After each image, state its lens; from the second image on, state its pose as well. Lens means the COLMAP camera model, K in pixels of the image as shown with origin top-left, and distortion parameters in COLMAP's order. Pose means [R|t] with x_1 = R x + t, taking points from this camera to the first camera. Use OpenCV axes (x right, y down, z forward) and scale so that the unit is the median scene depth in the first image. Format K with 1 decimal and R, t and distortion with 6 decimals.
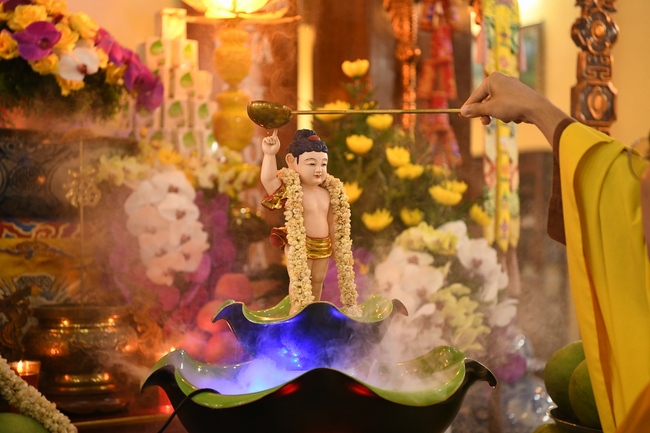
lens RADIAL K [[1244.5, 0, 325.0], [0, 1244.5, 216.5], [0, 0, 1]] dist [0.324990, 0.147253]
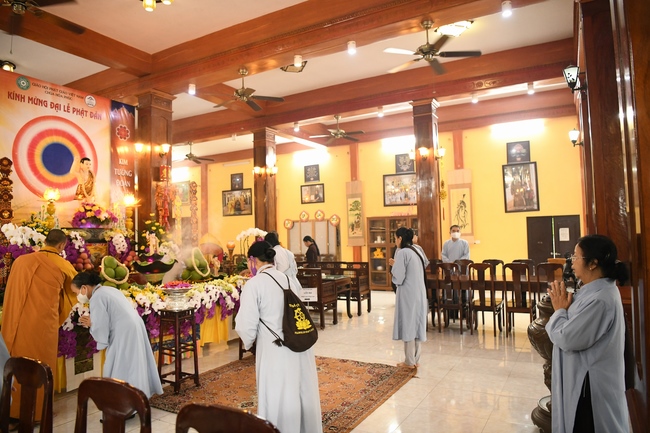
lens RADIAL K [[450.9, 0, 325.0], [0, 450.9, 216.5], [0, 0, 1]] dist [-0.071727, 0.004166]
pose [[0.898589, -0.007818, 0.438722, -0.174449], [0.023323, 0.999279, -0.029964, -0.033350], [-0.438171, 0.037157, 0.898123, -1.280621]]
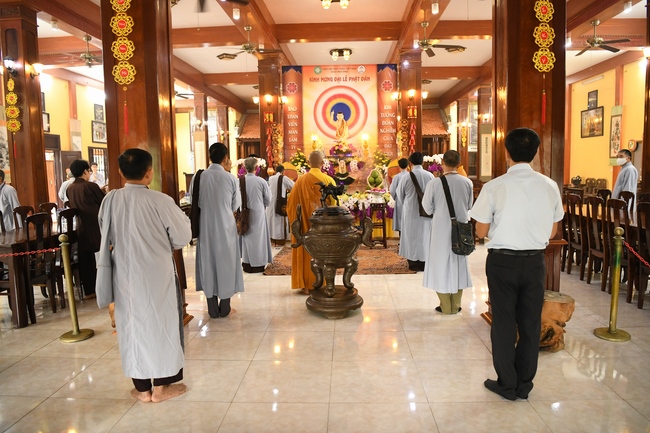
lens RADIAL K [[450.9, 0, 325.0], [0, 450.9, 216.5], [0, 0, 1]] dist [-0.071727, 0.004166]
pose [[0.801339, 0.047290, -0.596338, 1.691966], [0.031129, 0.992223, 0.120514, -0.026066], [0.597400, -0.115136, 0.793635, -1.784735]]
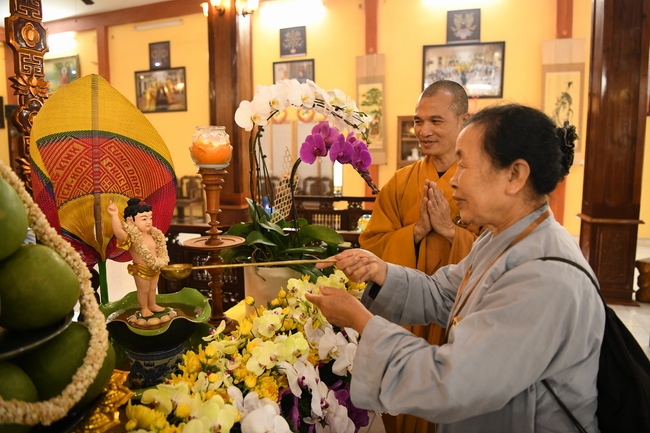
lens RADIAL K [[450.9, 0, 325.0], [0, 450.9, 216.5], [0, 0, 1]] dist [-0.071727, 0.004166]
pose [[0.804478, -0.088744, 0.587315, 0.195590], [-0.000520, 0.988670, 0.150102, 0.030233], [-0.593982, -0.121060, 0.795317, 0.475640]]
